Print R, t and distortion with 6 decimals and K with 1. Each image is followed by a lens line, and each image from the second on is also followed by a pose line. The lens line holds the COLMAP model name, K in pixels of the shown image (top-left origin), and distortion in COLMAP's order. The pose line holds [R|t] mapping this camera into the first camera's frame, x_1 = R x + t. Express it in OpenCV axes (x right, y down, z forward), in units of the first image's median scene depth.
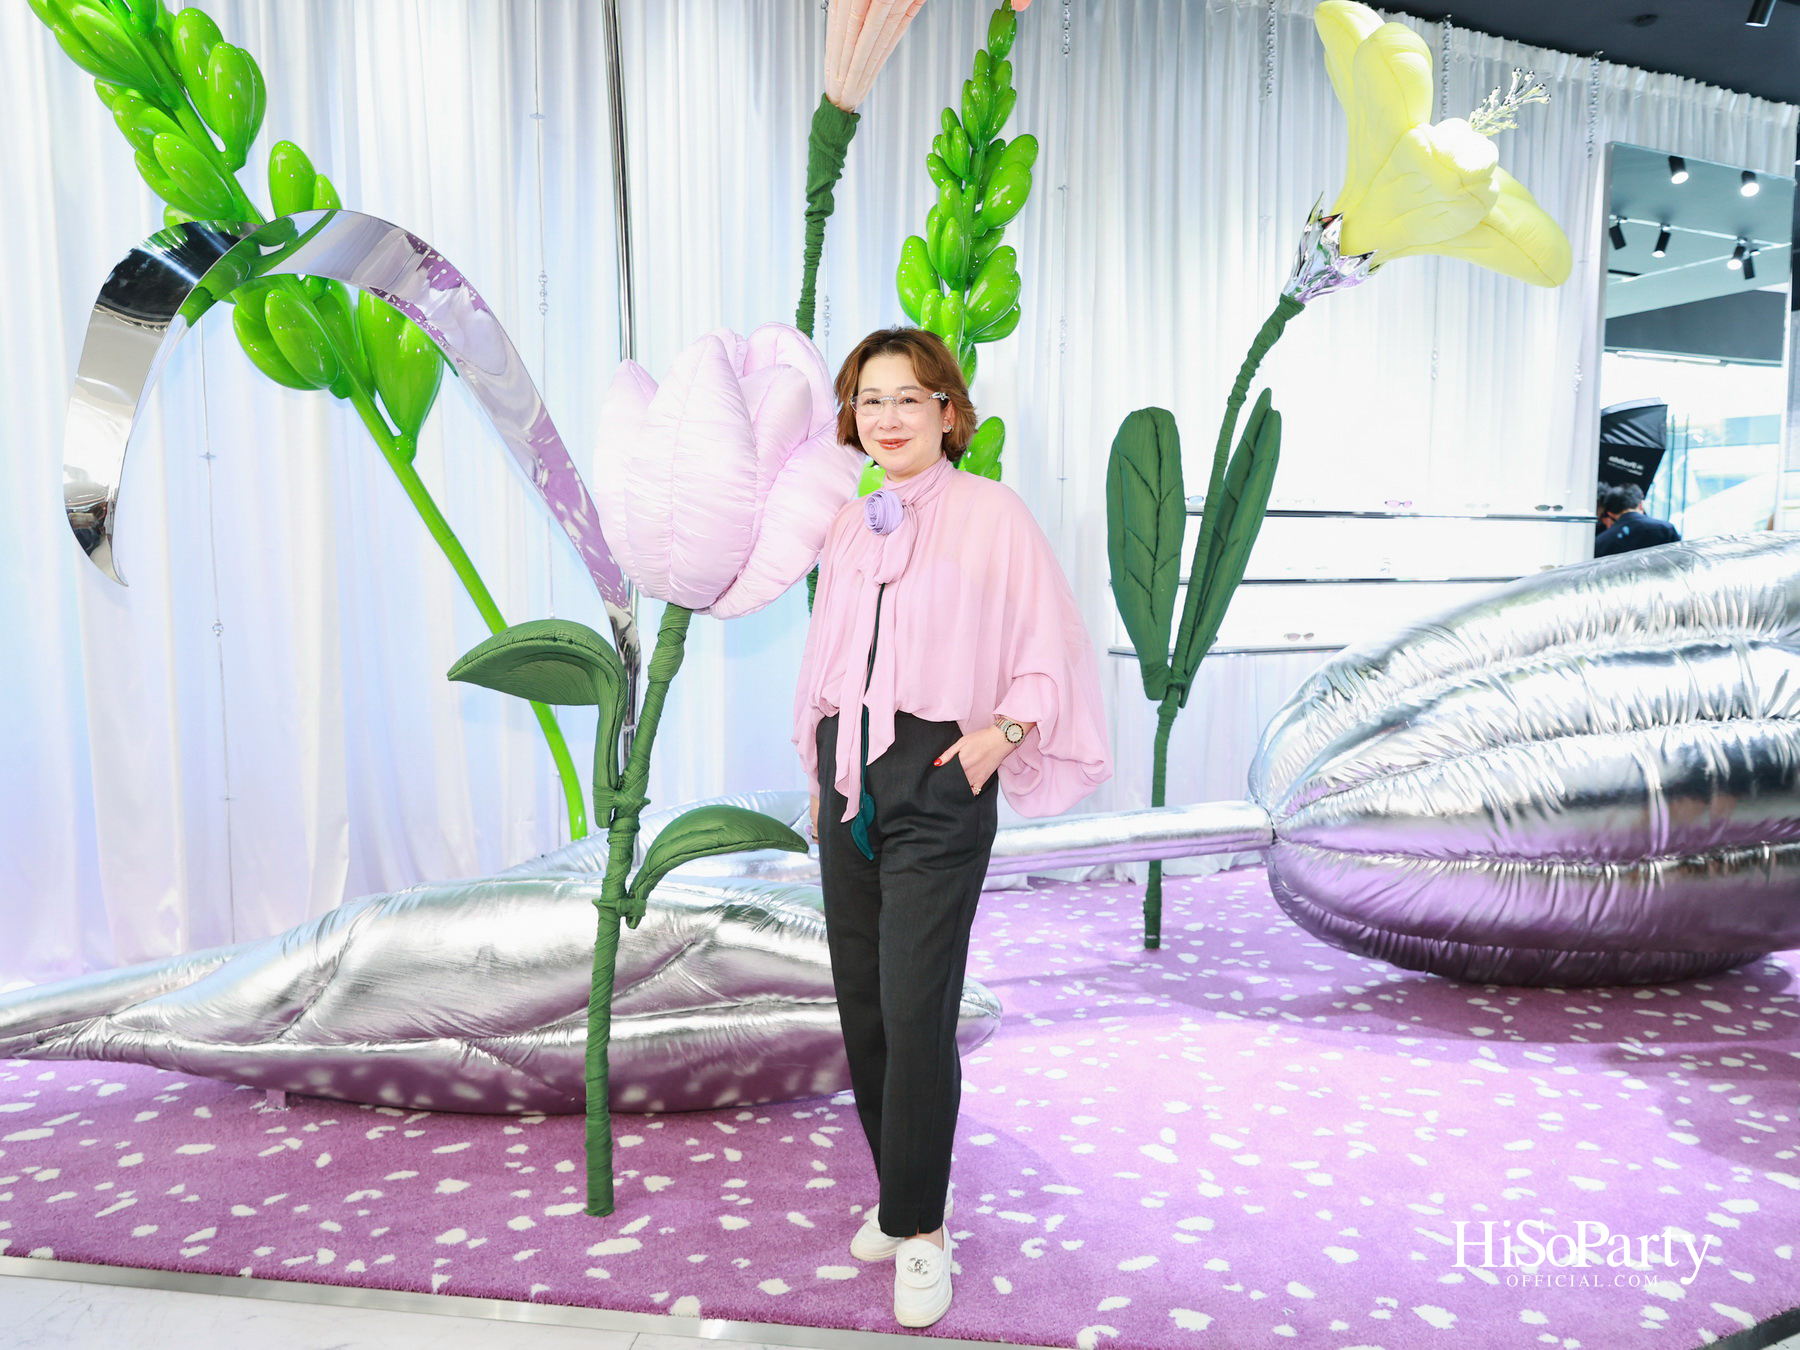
lens RADIAL K [[1357.1, 0, 900.0], [0, 1357.1, 675.0], [0, 0, 1]] dist [-0.011461, -0.003752]
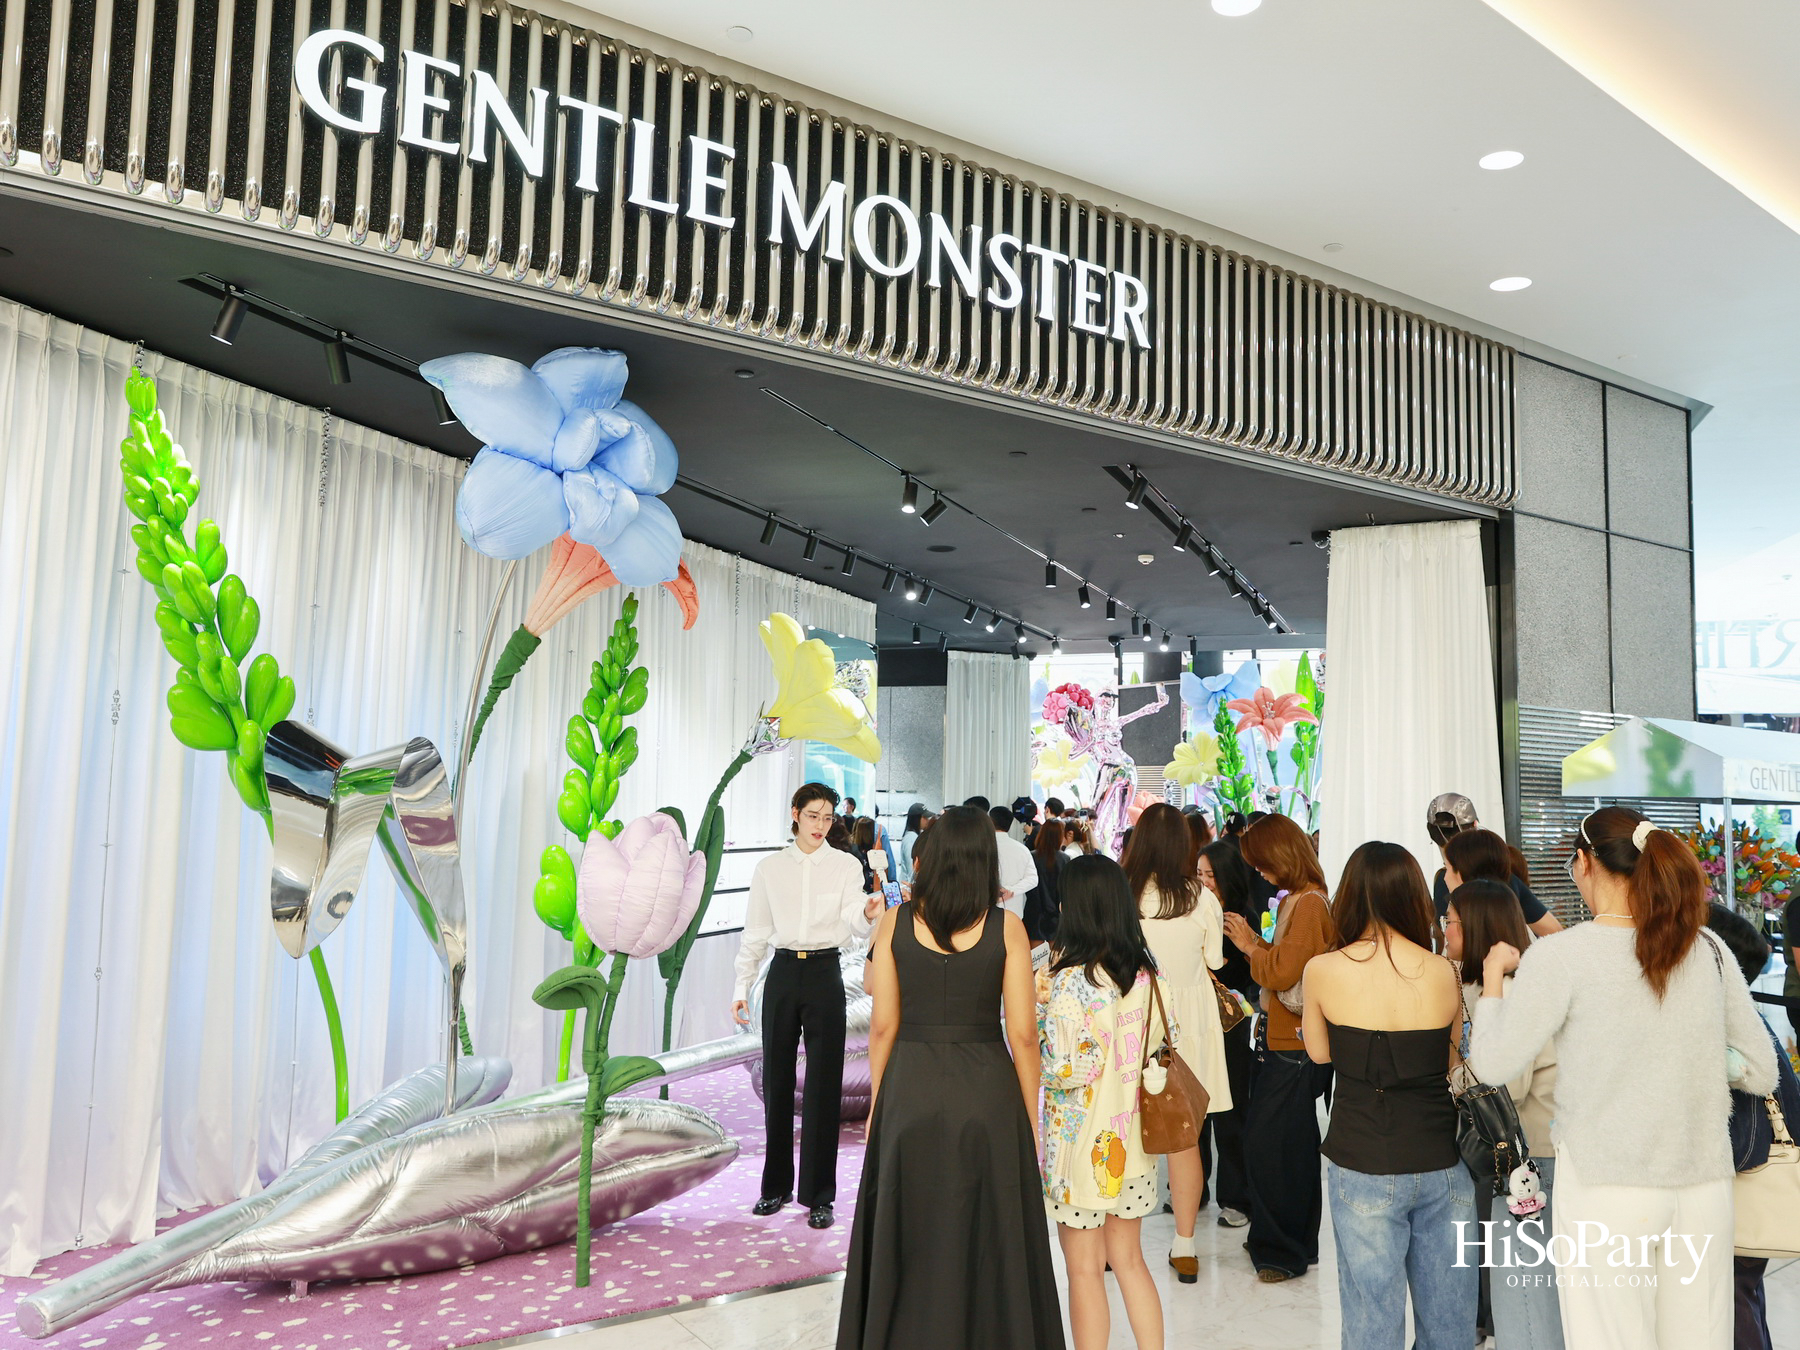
lens RADIAL K [[1357.1, 0, 900.0], [0, 1357.1, 675.0], [0, 0, 1]] dist [-0.011461, -0.003752]
pose [[0.751131, 0.073672, 0.656029, -1.127062], [0.040906, 0.986649, -0.157637, -0.119216], [-0.658885, 0.145242, 0.738089, -0.759500]]
